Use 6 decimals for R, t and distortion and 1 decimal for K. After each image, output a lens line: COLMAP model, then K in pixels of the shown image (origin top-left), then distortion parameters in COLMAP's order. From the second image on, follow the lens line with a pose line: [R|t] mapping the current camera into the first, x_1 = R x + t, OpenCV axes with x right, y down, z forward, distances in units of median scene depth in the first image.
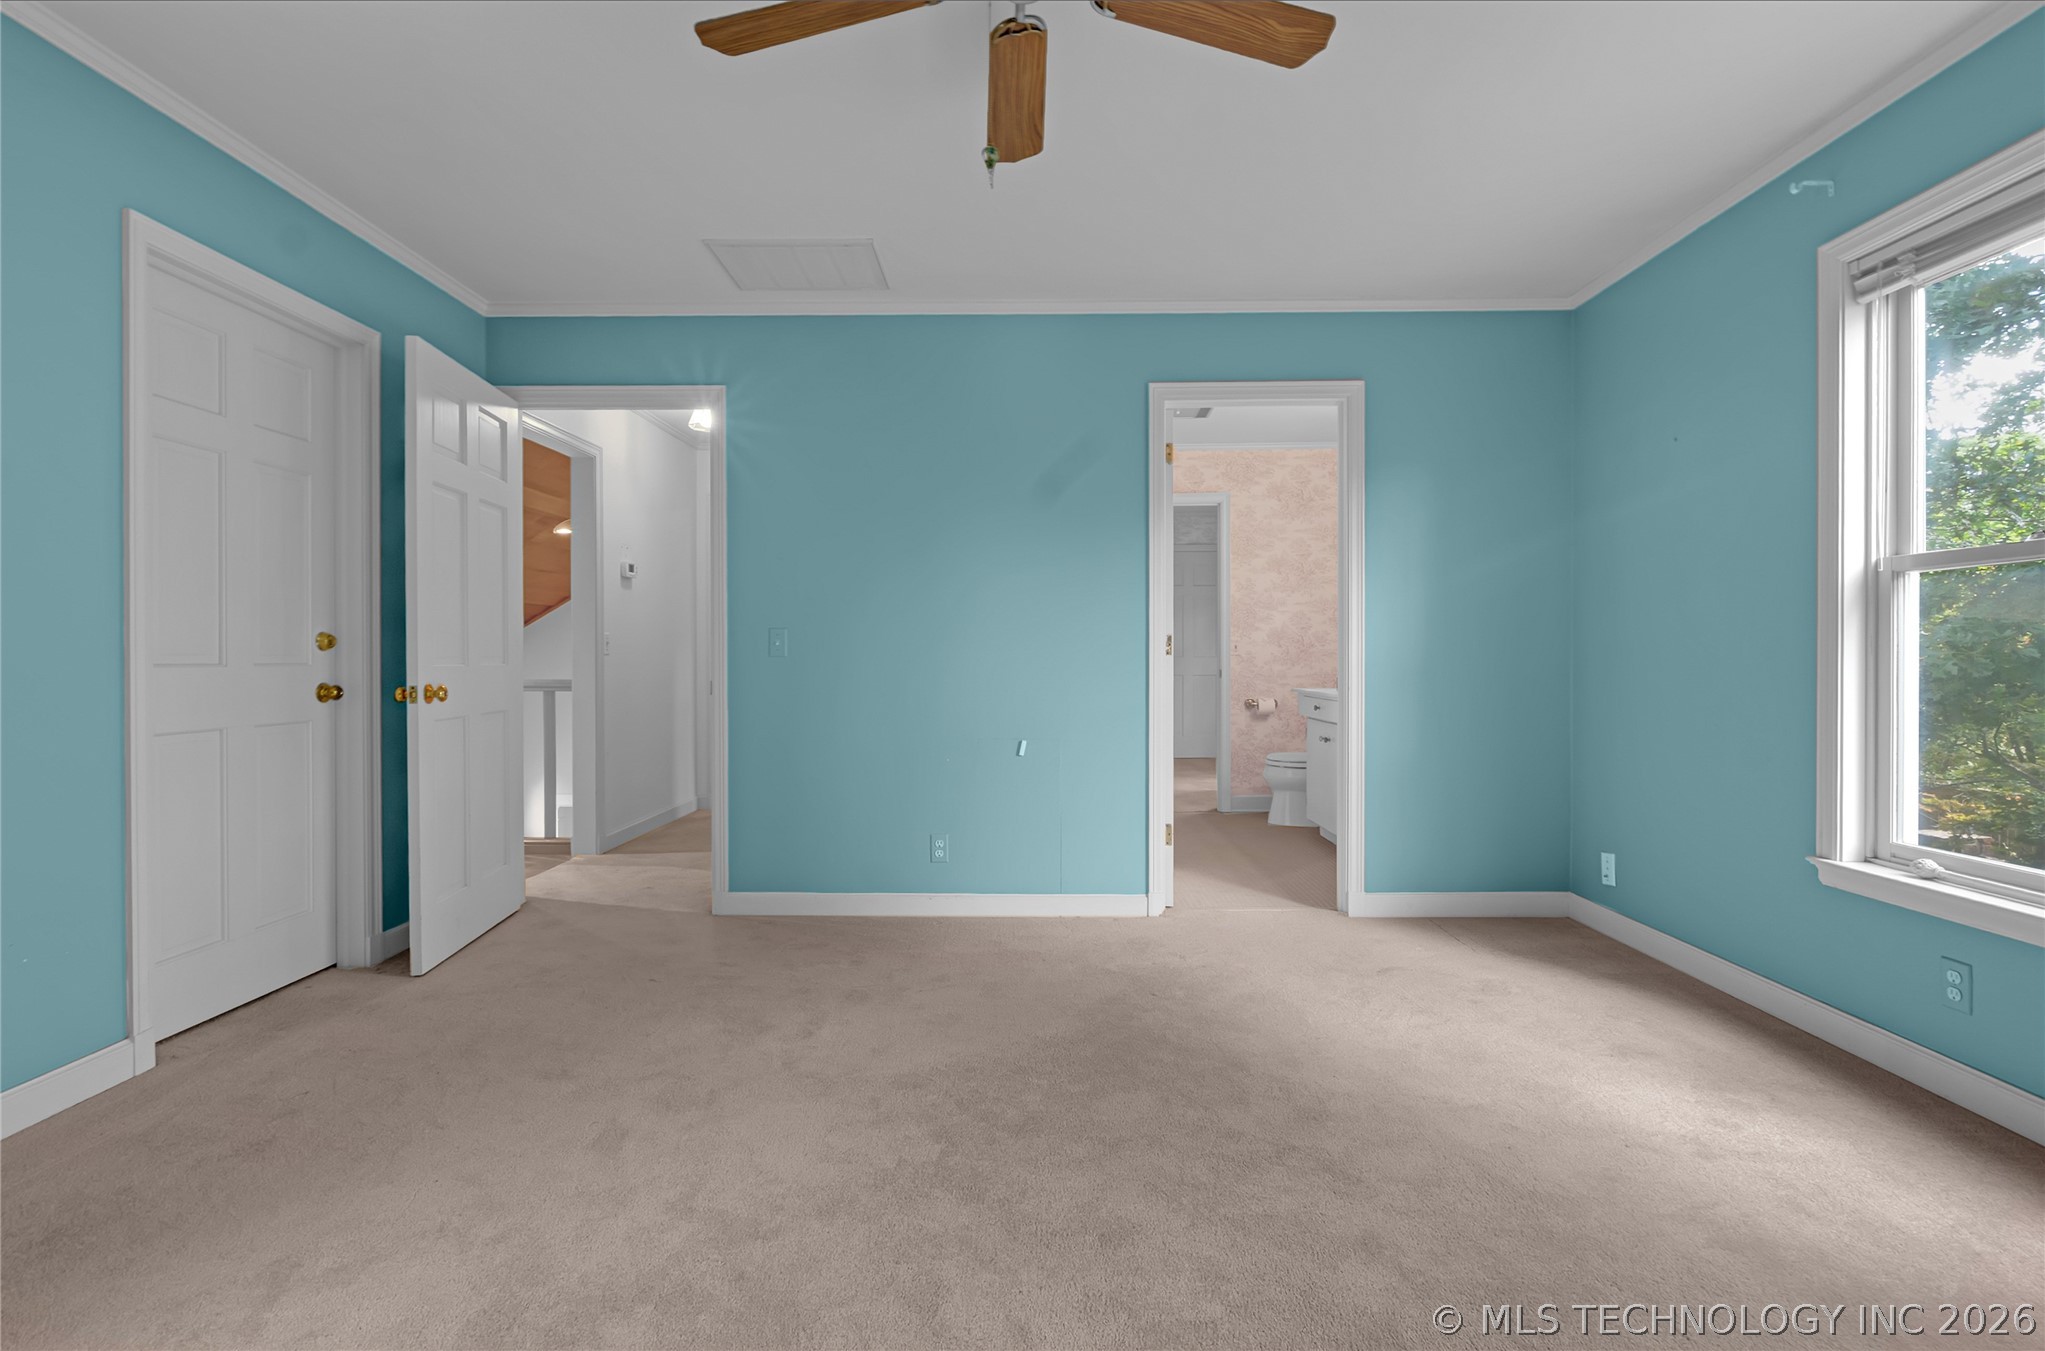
lens RADIAL K [[978.4, 0, 1020.9], [0, 978.4, 661.7], [0, 0, 1]] dist [0.000290, 0.000049]
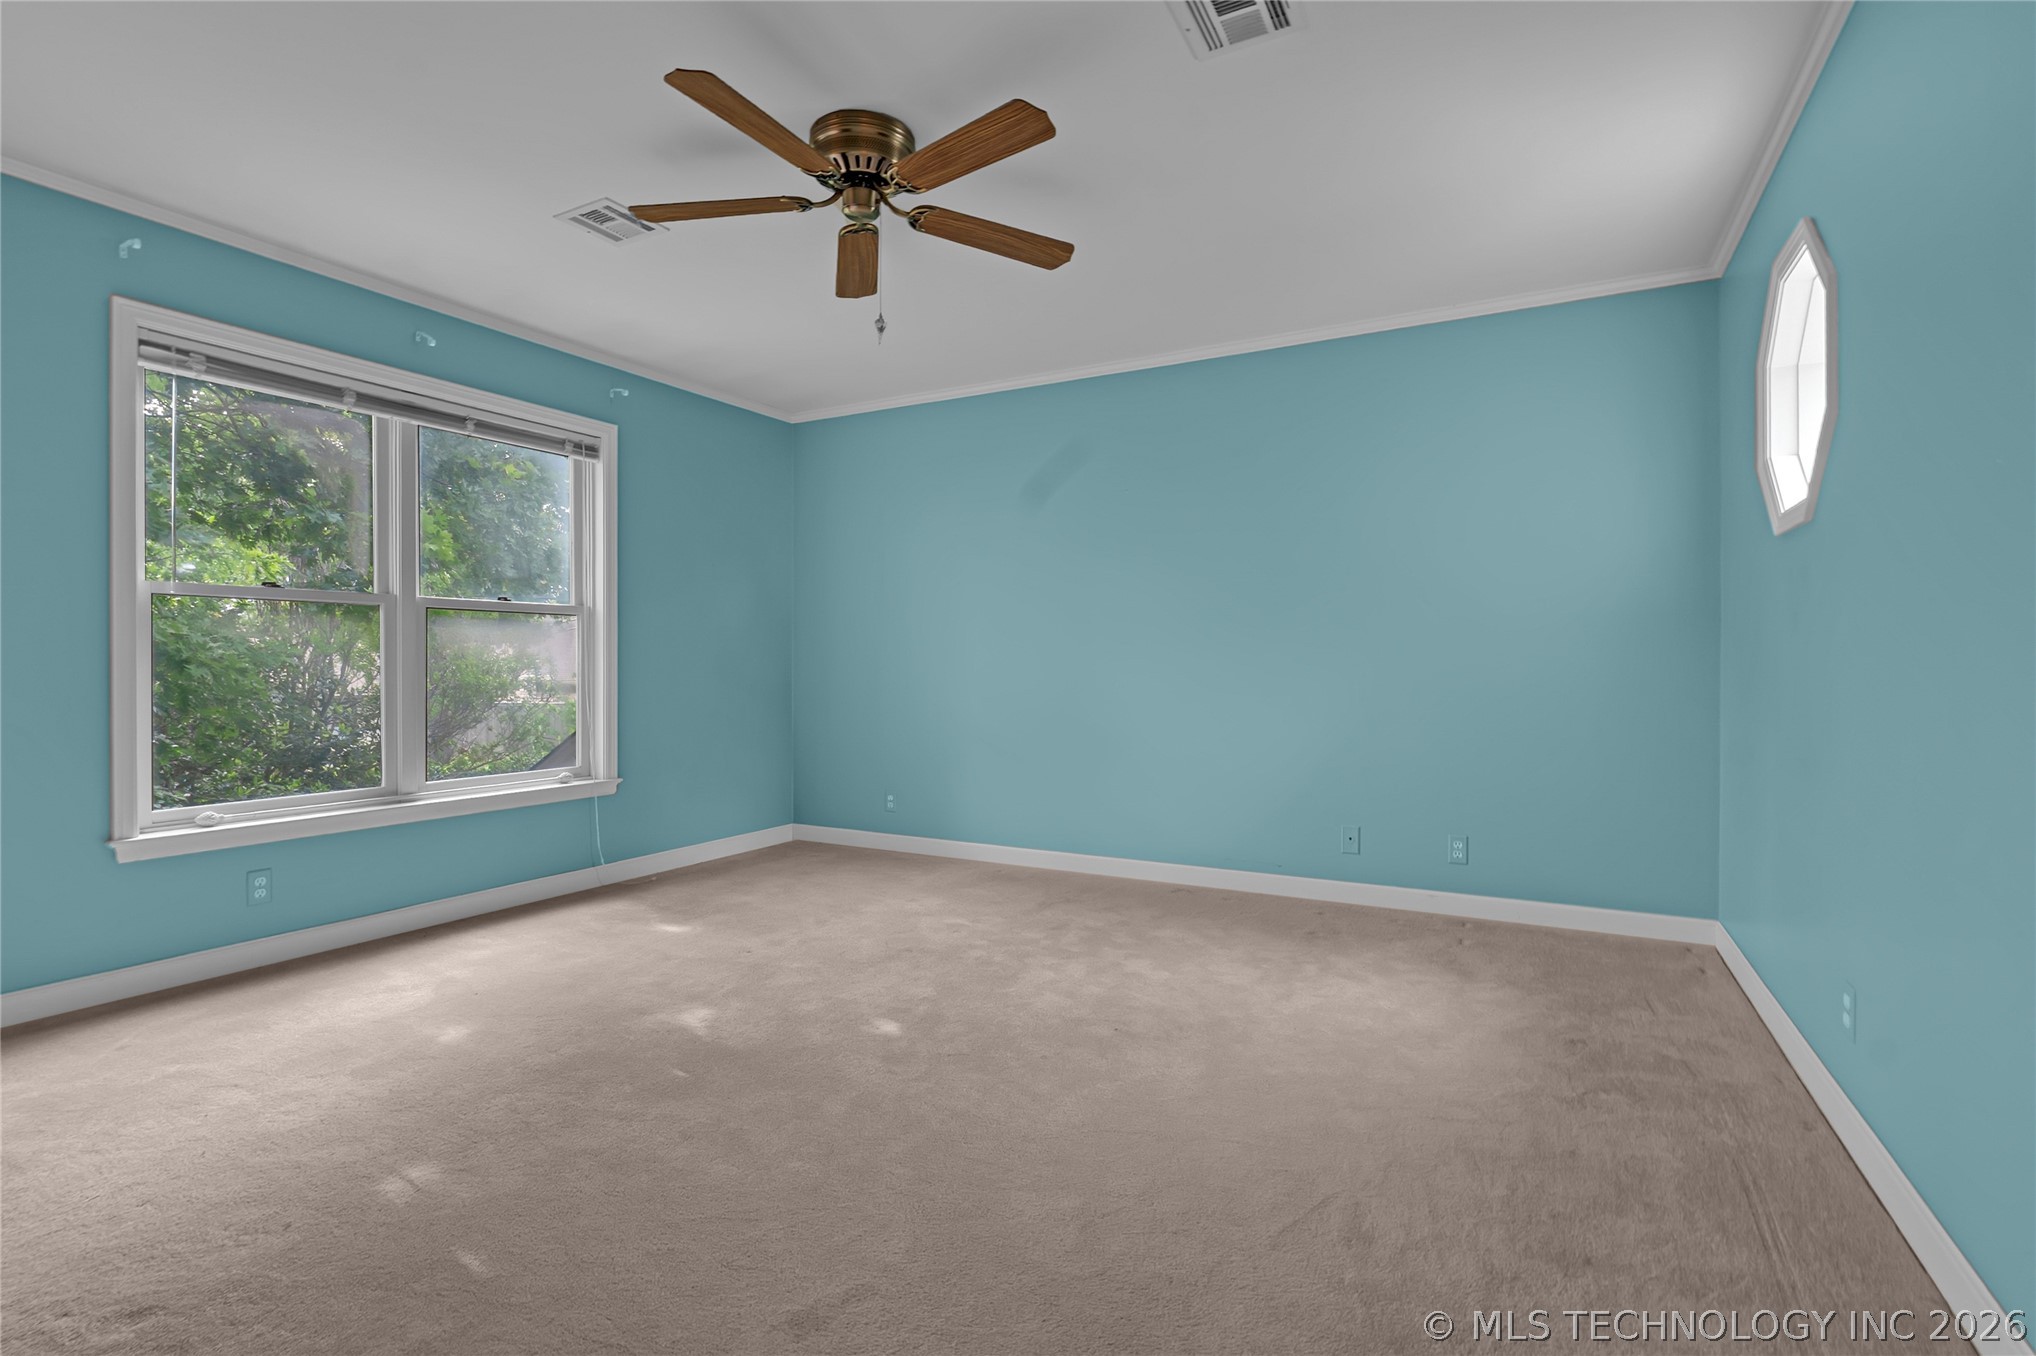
lens RADIAL K [[954.9, 0, 1012.8], [0, 954.9, 666.6], [0, 0, 1]] dist [-0.000113, -0.000047]
pose [[-0.881756, 0.002125, 0.471701, -0.620549], [0.007271, 0.999932, 0.009086, -0.002127], [-0.471650, 0.011442, -0.881712, 1.518392]]
